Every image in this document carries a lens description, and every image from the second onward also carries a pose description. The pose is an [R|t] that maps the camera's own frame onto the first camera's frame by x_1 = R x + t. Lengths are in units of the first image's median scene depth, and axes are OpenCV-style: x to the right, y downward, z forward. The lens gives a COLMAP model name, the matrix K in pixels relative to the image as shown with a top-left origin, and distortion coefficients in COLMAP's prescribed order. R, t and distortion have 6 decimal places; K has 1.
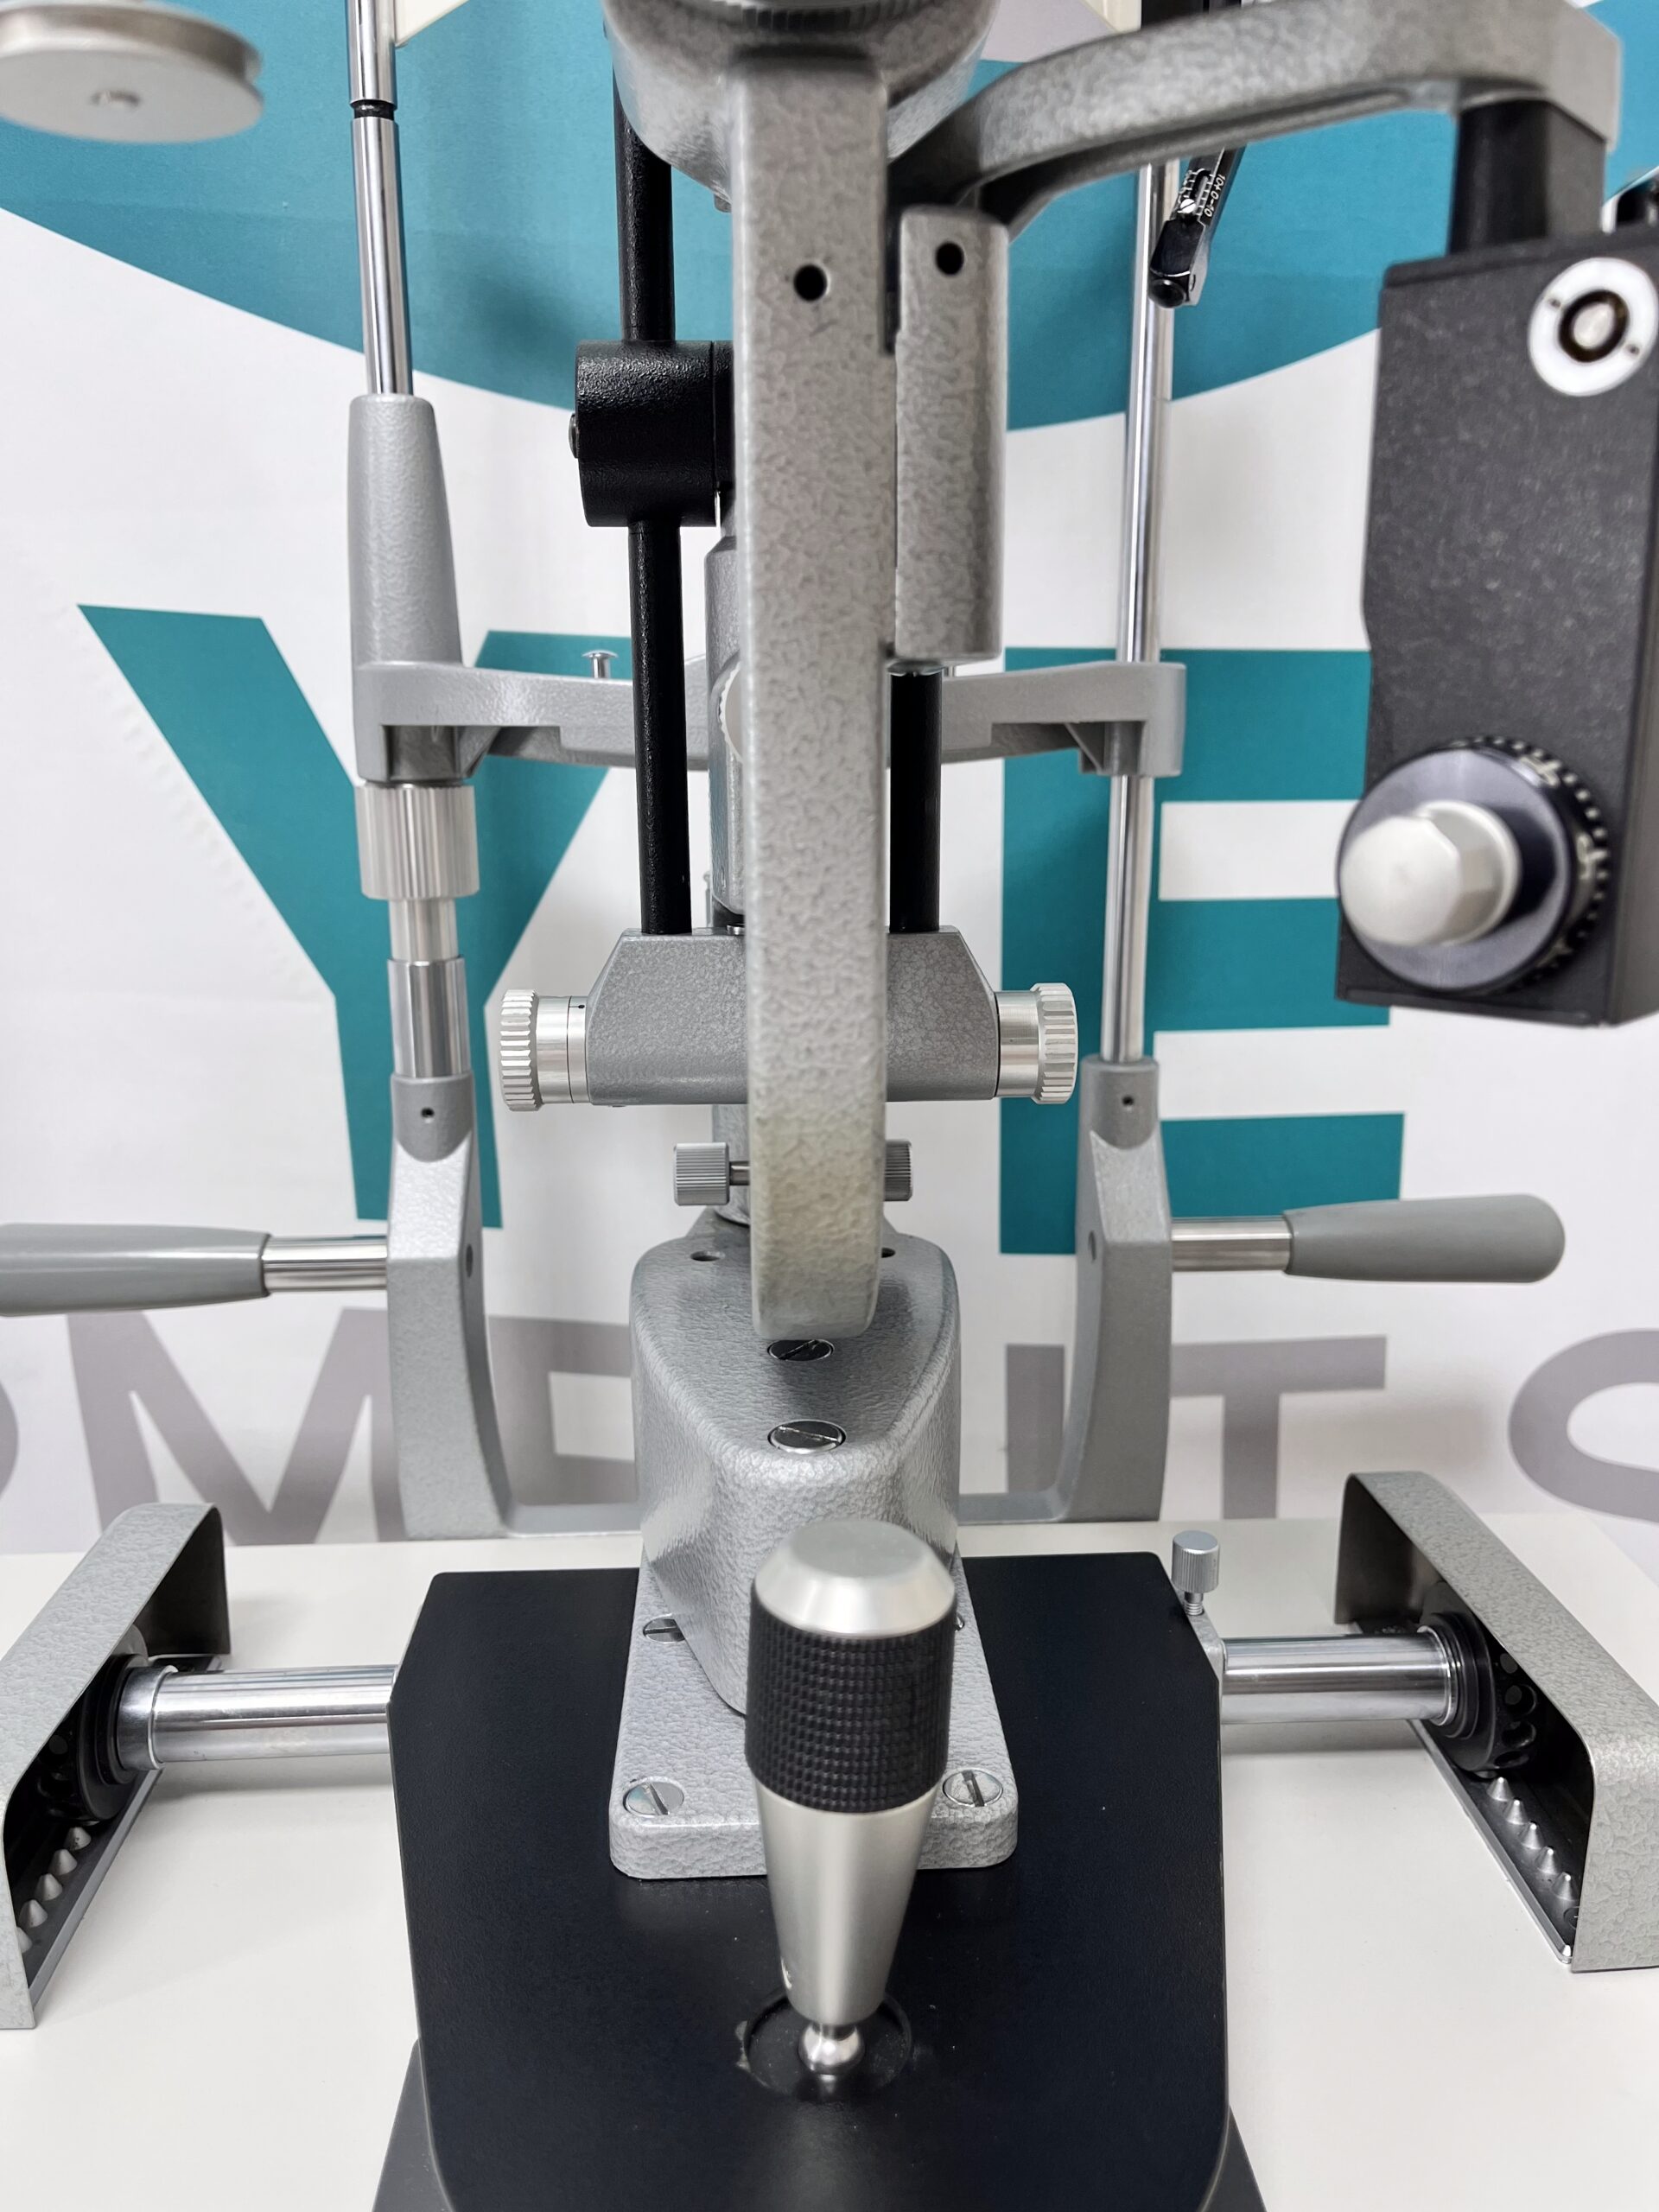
lens RADIAL K [[1727.9, 0, 817.6], [0, 1727.9, 1097.1], [0, 0, 1]] dist [0.011442, 0.000627]
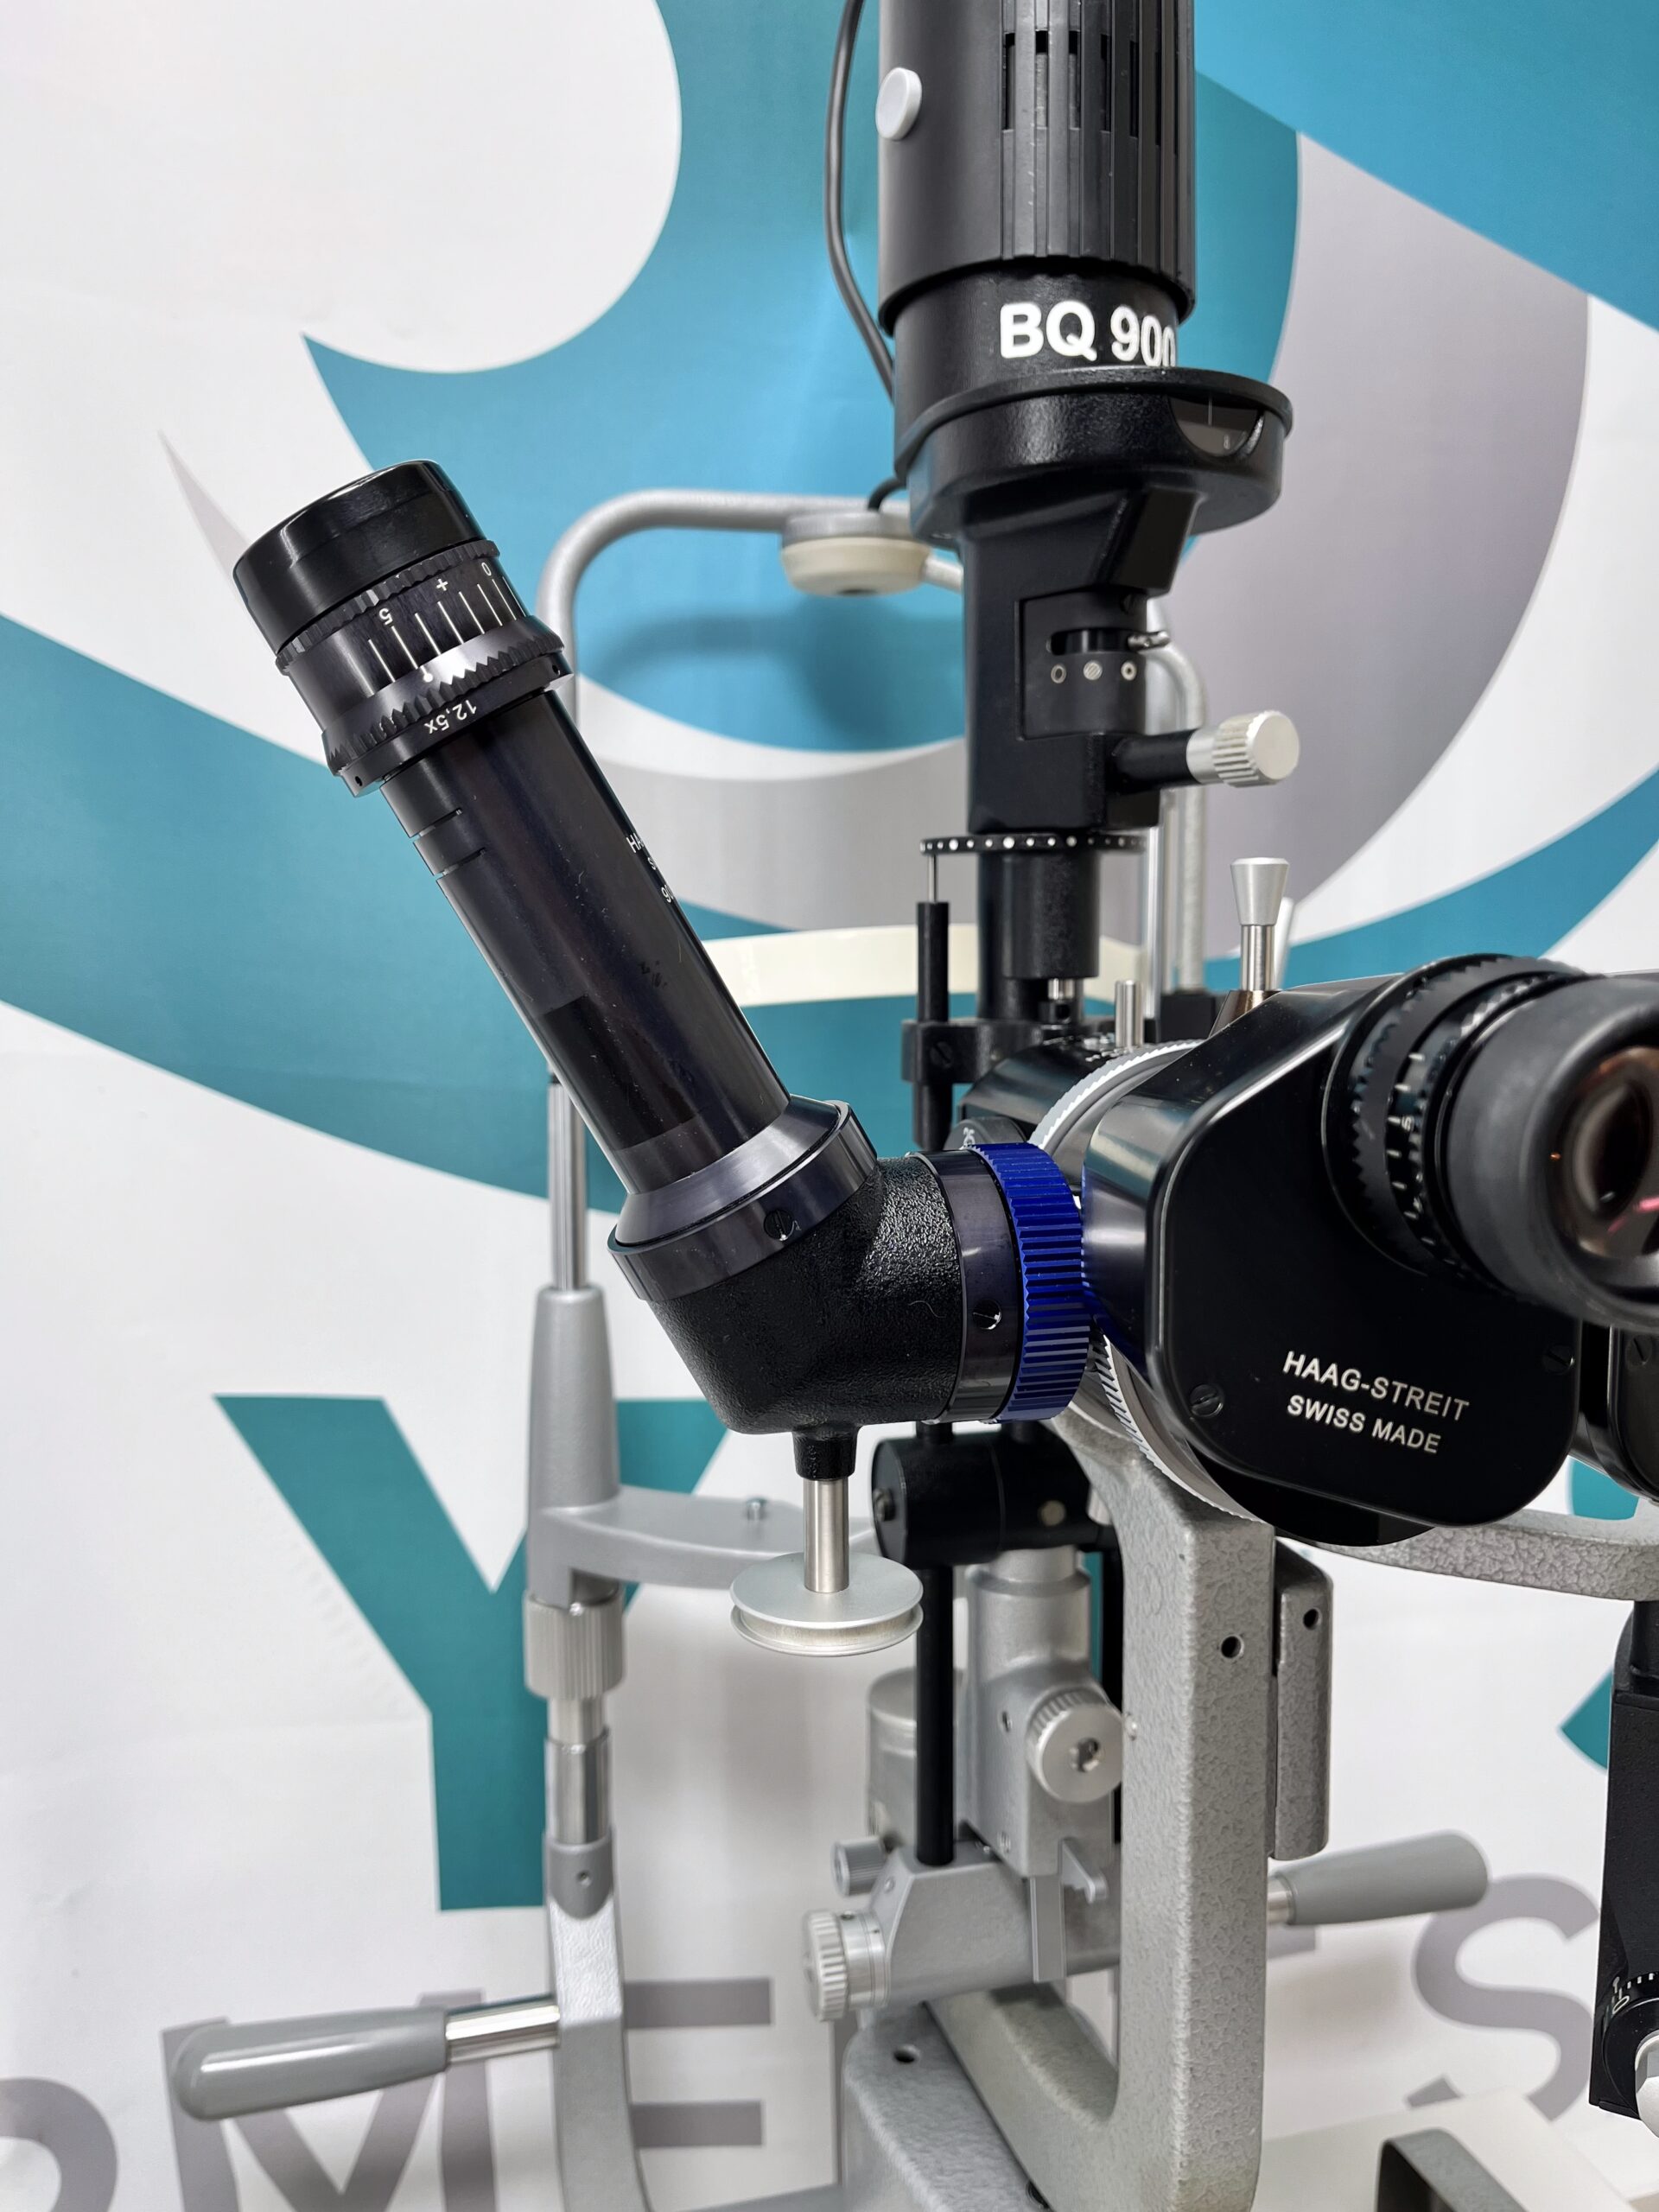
lens RADIAL K [[1727.9, 0, 817.6], [0, 1727.9, 1097.1], [0, 0, 1]] dist [0.011442, 0.000627]
pose [[0.978925, -0.023896, 0.202818, -0.417727], [0.049955, 0.990979, -0.124356, -0.496143], [-0.198017, 0.131867, 0.971288, -0.297743]]
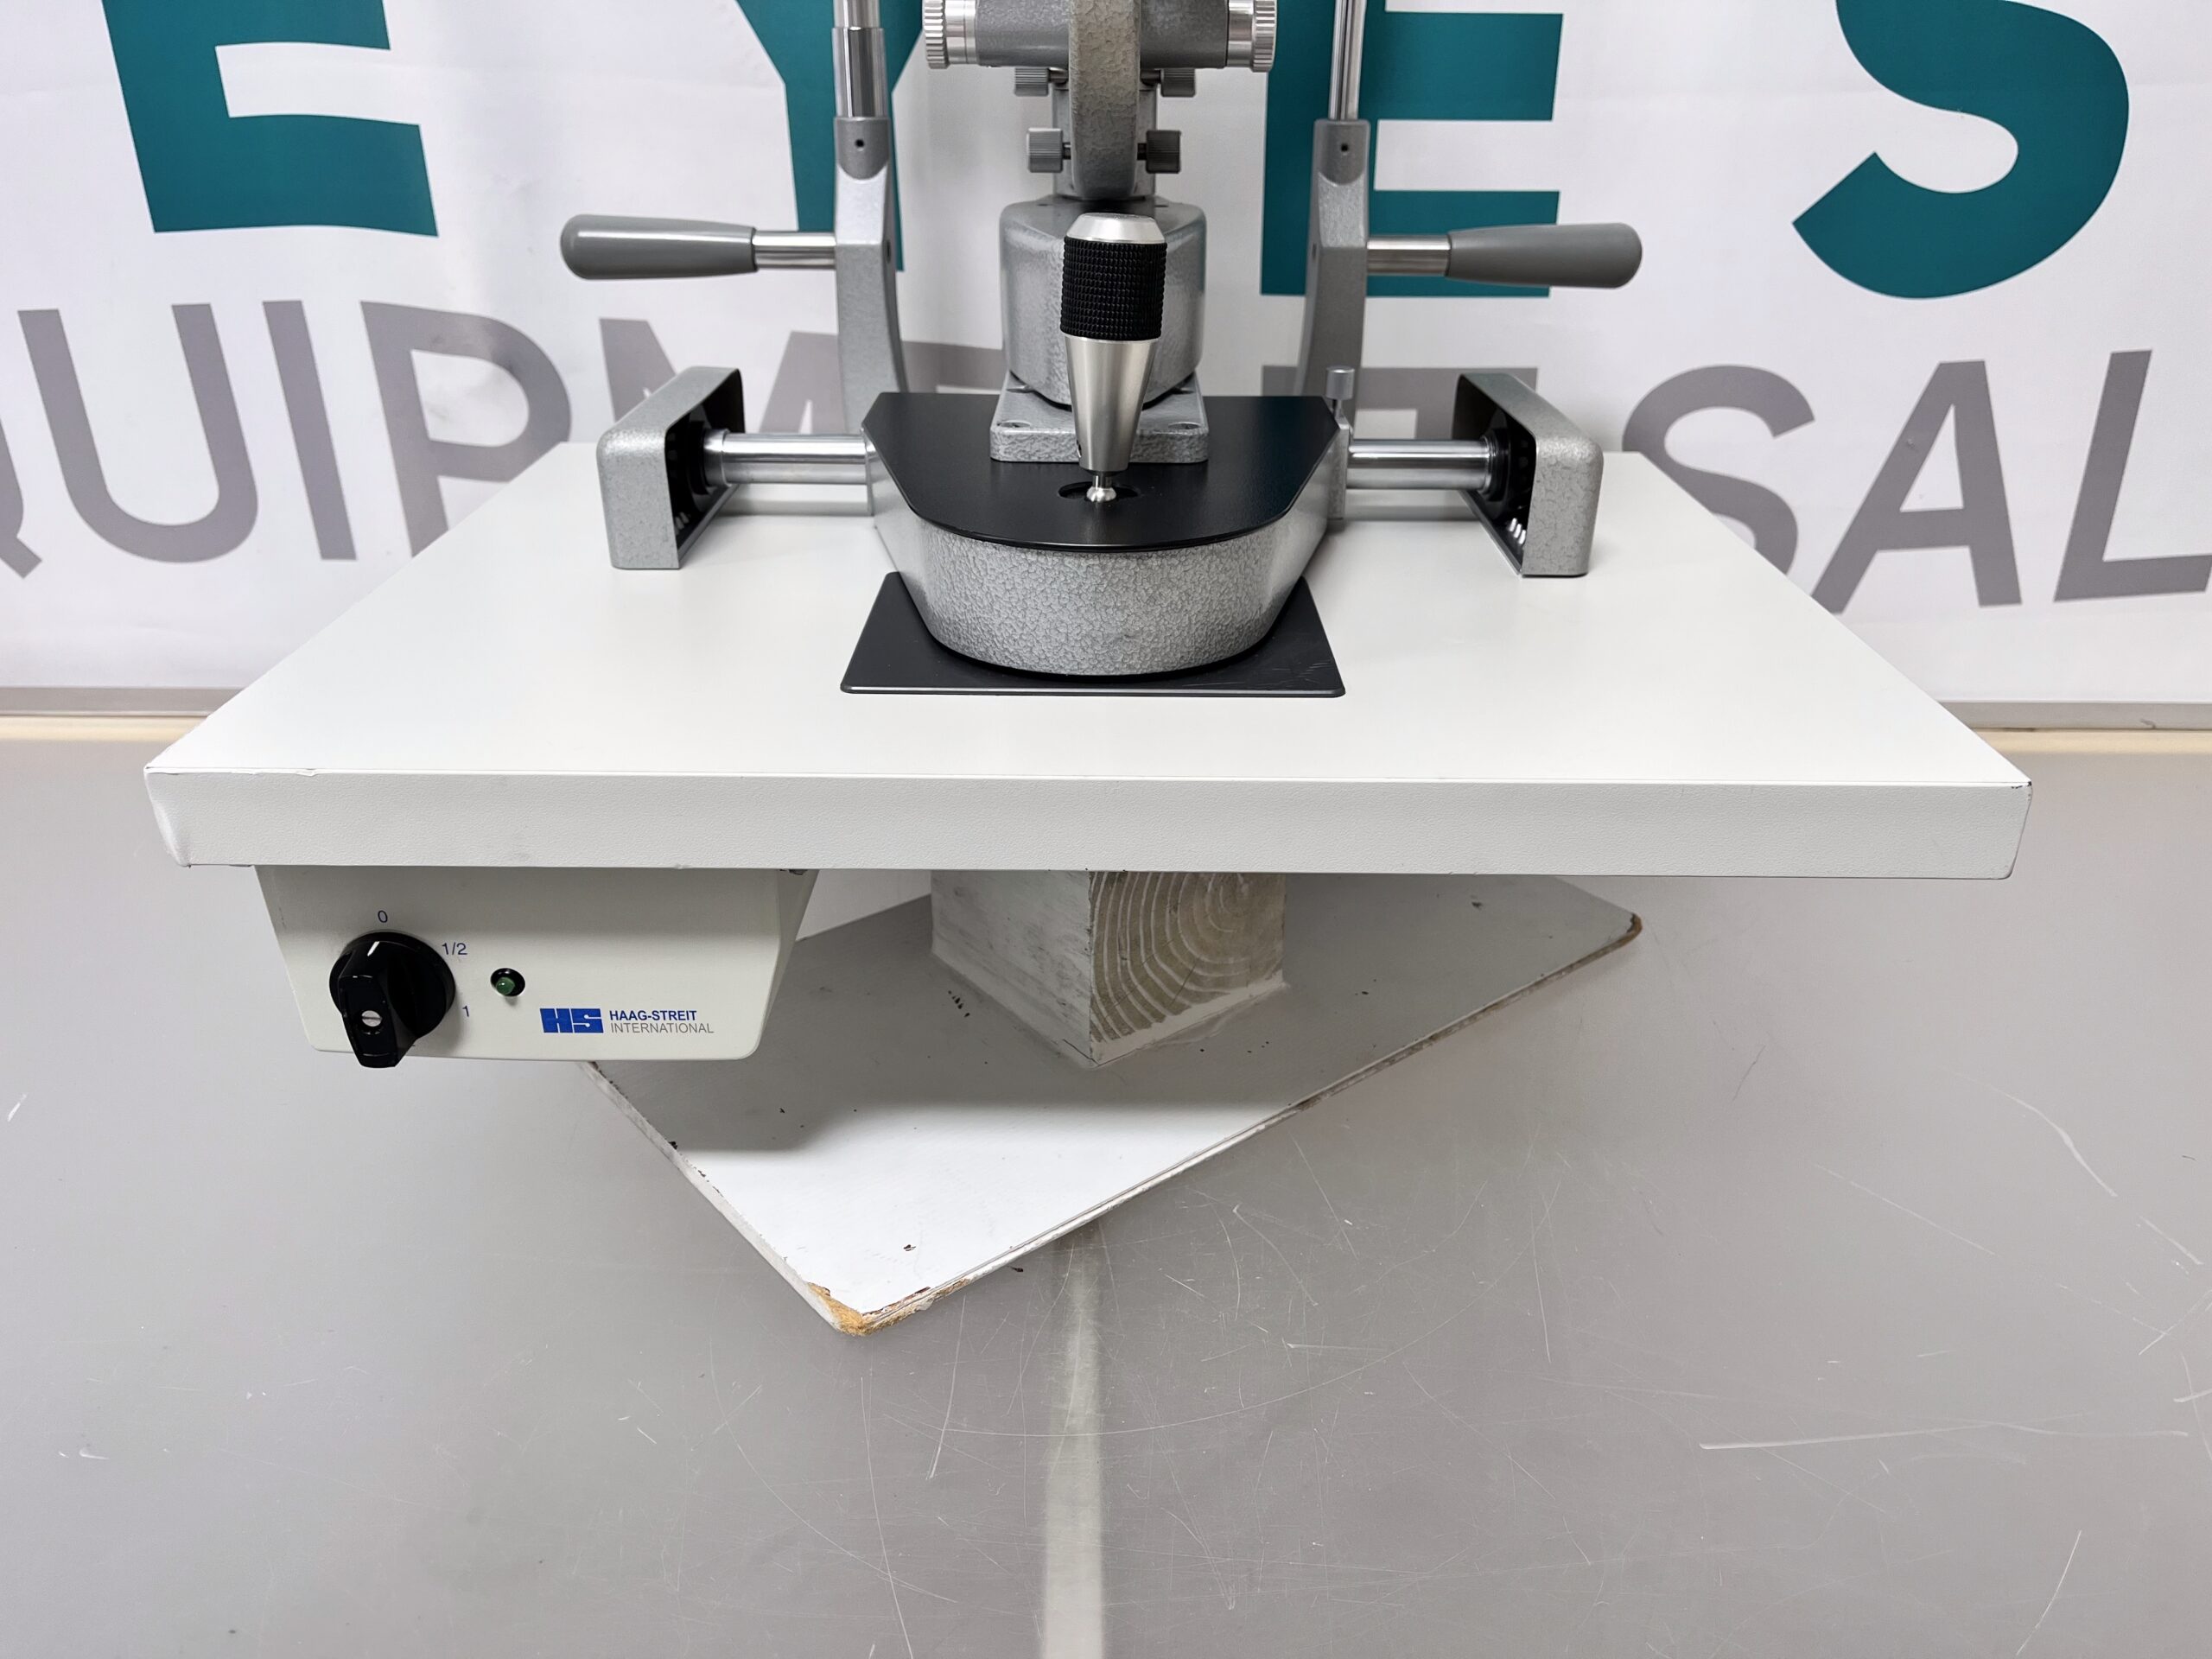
lens RADIAL K [[1697.9, 0, 1098.1], [0, 1697.9, 826.5], [0, 0, 1]] dist [0.068945, -0.122127]
pose [[0.998894, 0.030007, -0.036191, 0.064428], [-0.021161, 0.974396, 0.223841, 0.347464], [0.041981, -0.222827, 0.973954, -0.754813]]
